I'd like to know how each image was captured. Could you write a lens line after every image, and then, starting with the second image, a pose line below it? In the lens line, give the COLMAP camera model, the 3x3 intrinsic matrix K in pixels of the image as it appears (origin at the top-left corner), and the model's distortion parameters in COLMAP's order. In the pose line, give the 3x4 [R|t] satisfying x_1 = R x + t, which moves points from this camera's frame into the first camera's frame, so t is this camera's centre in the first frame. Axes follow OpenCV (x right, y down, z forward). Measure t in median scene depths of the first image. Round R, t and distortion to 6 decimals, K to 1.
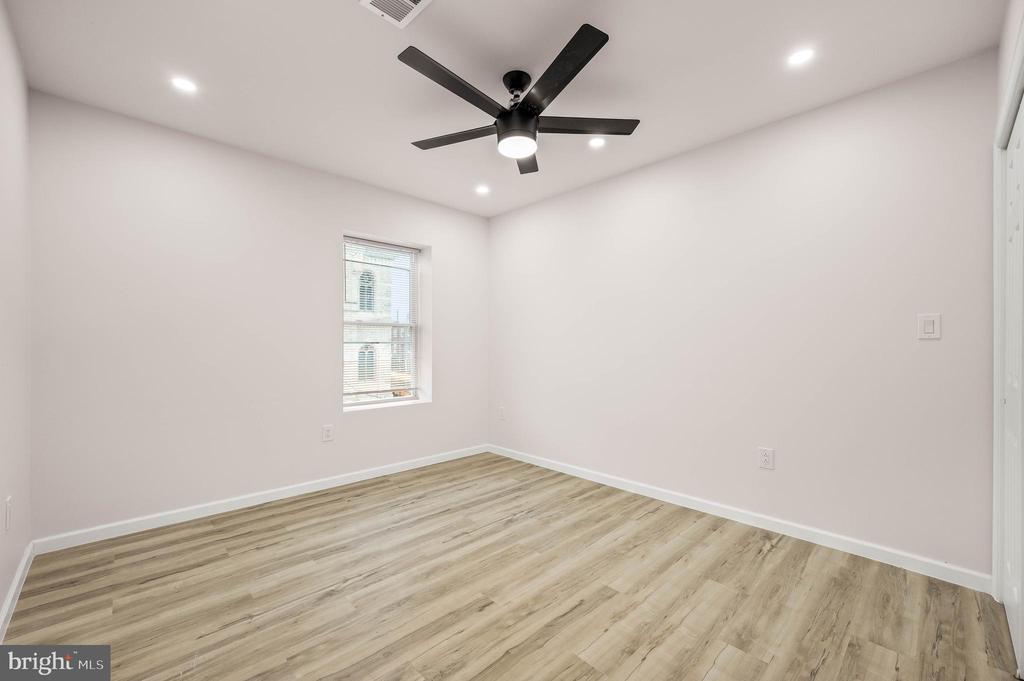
lens RADIAL K [[418.2, 0, 516.0], [0, 418.2, 341.1], [0, 0, 1]] dist [-0.008067, 0.001363]
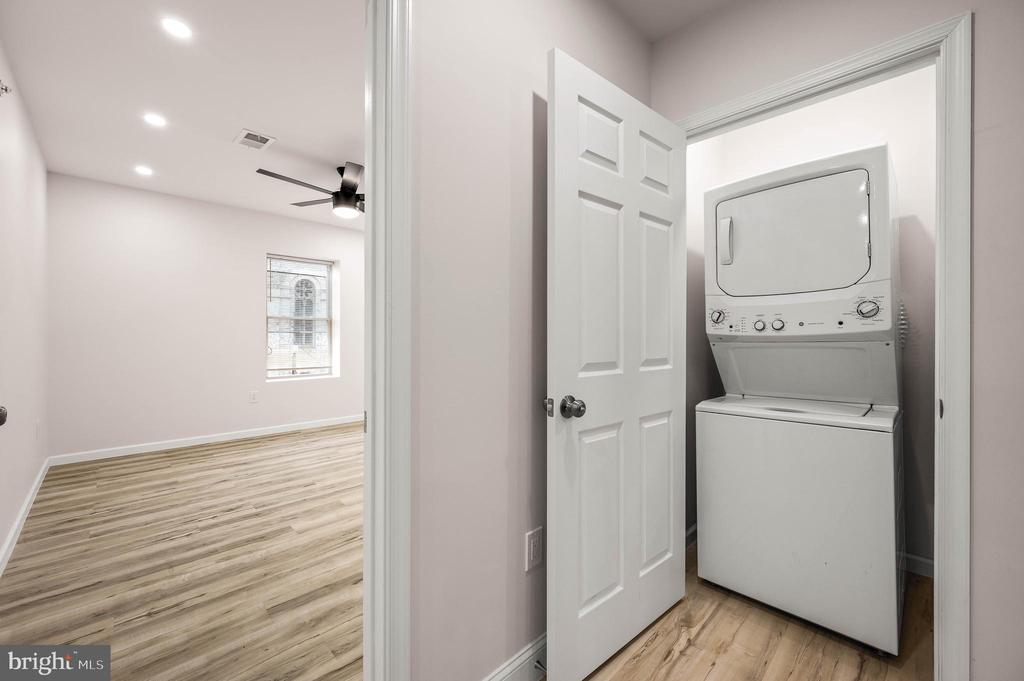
lens RADIAL K [[418.2, 0, 507.2], [0, 418.2, 331.9], [0, 0, 1]] dist [-0.008067, 0.001363]
pose [[0.999946, 0.002443, -0.010077, 0.593577], [-0.002406, 0.999990, 0.003705, -0.006226], [0.010086, -0.003681, 0.999942, -0.559173]]
